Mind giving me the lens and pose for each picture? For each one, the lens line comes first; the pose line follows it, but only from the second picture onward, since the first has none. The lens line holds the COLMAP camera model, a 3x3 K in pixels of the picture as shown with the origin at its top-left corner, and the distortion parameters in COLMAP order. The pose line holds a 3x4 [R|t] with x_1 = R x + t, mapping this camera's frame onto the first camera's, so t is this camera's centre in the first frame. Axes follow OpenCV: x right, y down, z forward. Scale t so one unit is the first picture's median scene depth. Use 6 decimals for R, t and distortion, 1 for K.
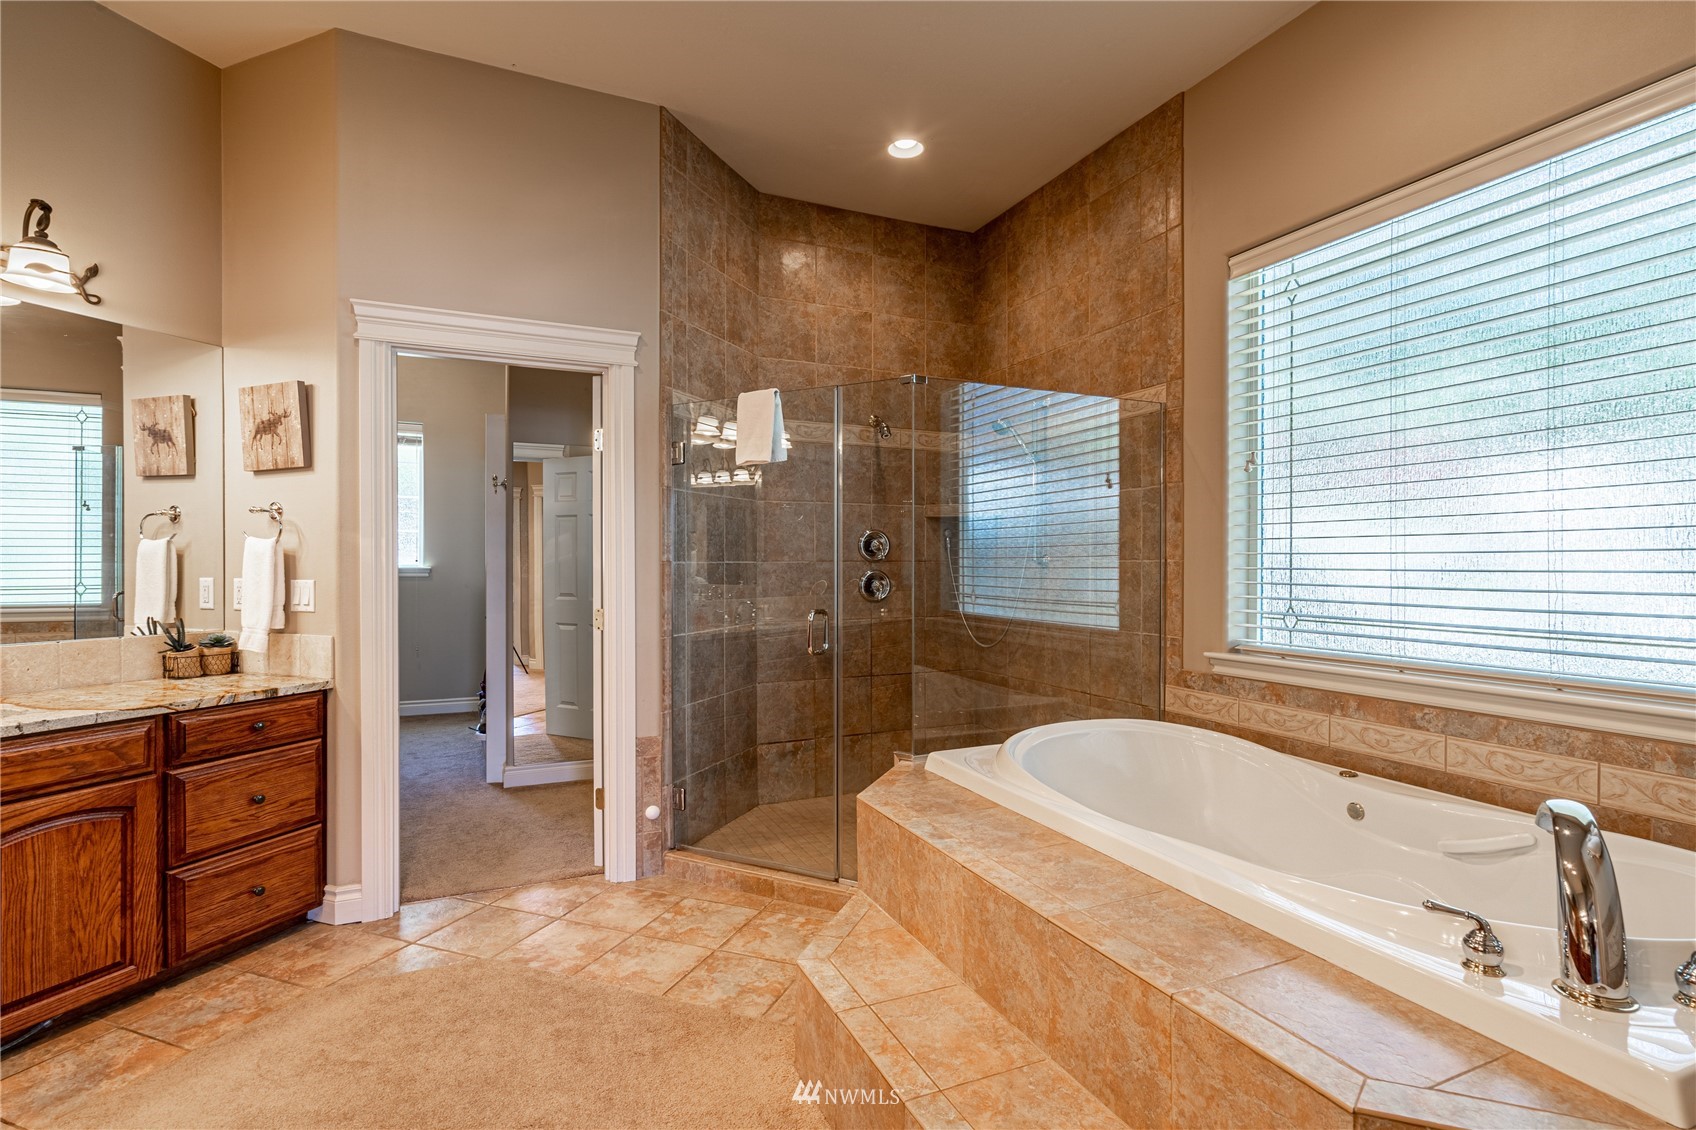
lens RADIAL K [[814.1, 0, 847.1], [0, 814.1, 567.4], [0, 0, 1]] dist [-0.005710, 0.001996]
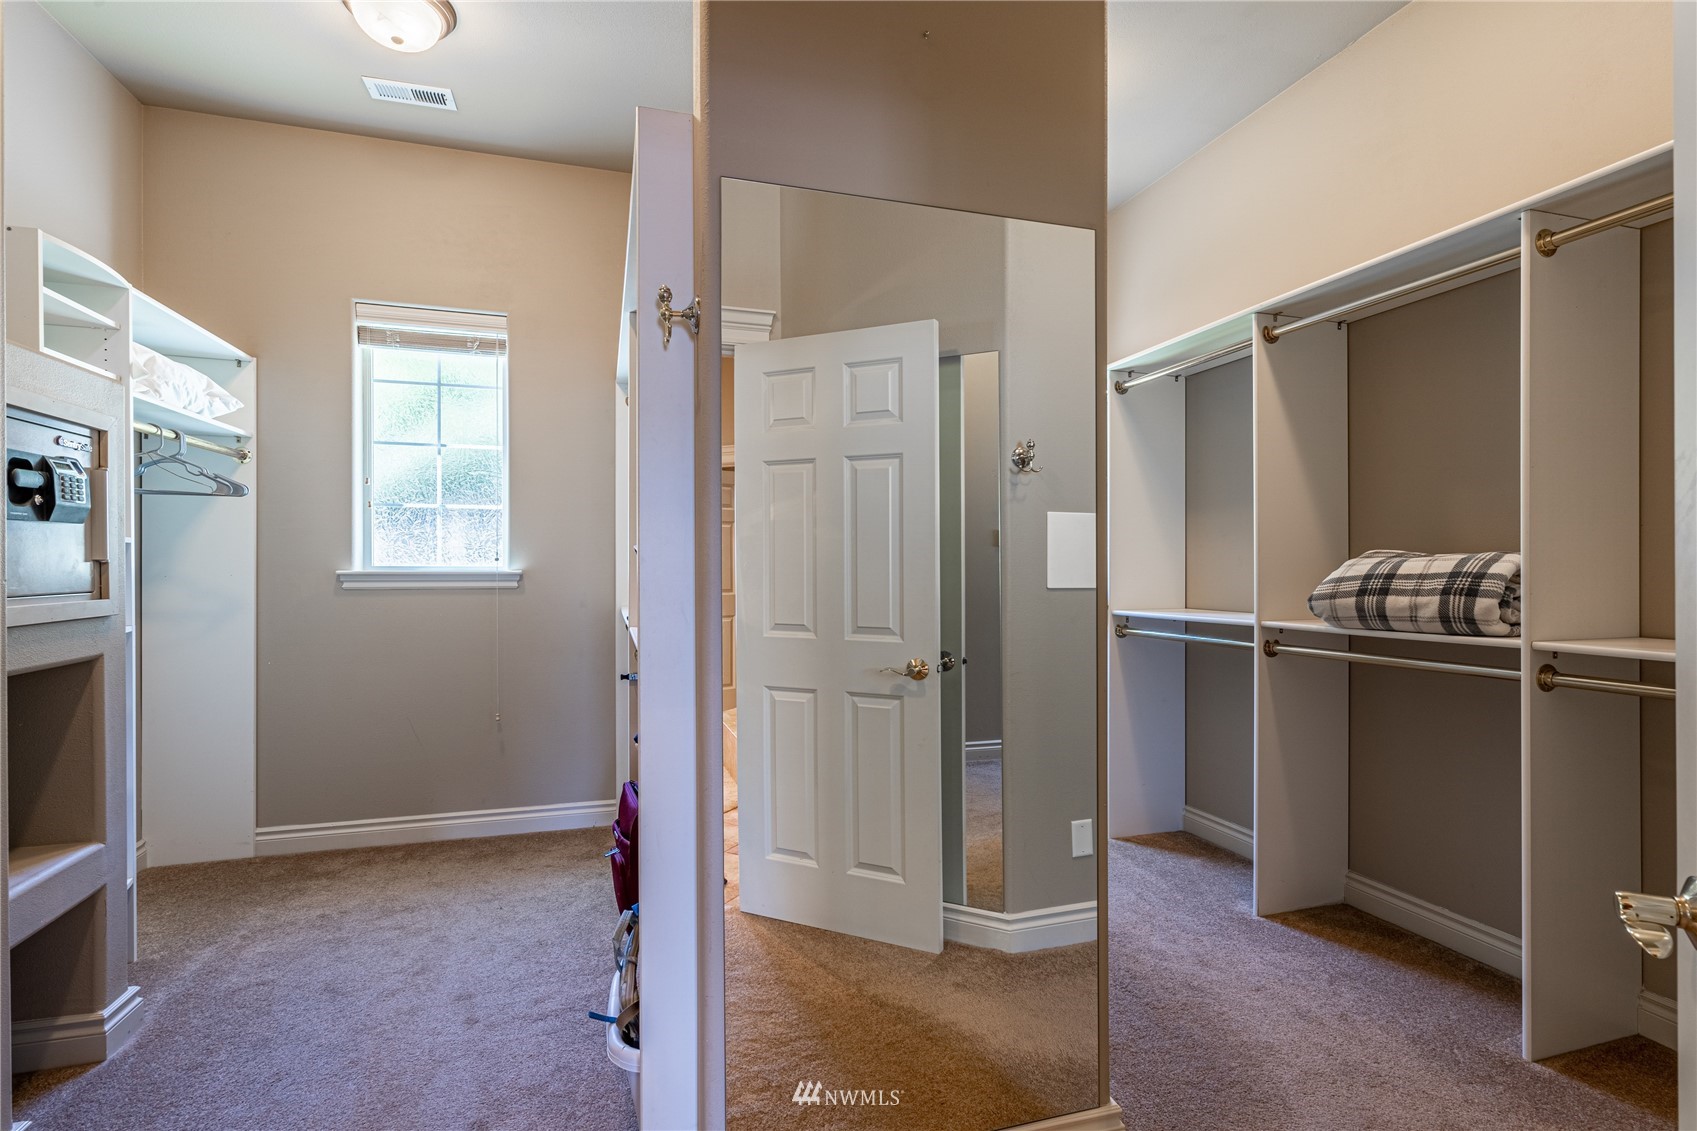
lens RADIAL K [[814.6, 0, 851.8], [0, 814.6, 565.3], [0, 0, 1]] dist [-0.005710, 0.001996]
pose [[0.993018, -0.008761, -0.117637, -0.251059], [0.008444, 0.999959, -0.003196, 0.000167], [0.117661, 0.002180, 0.993051, 0.535494]]
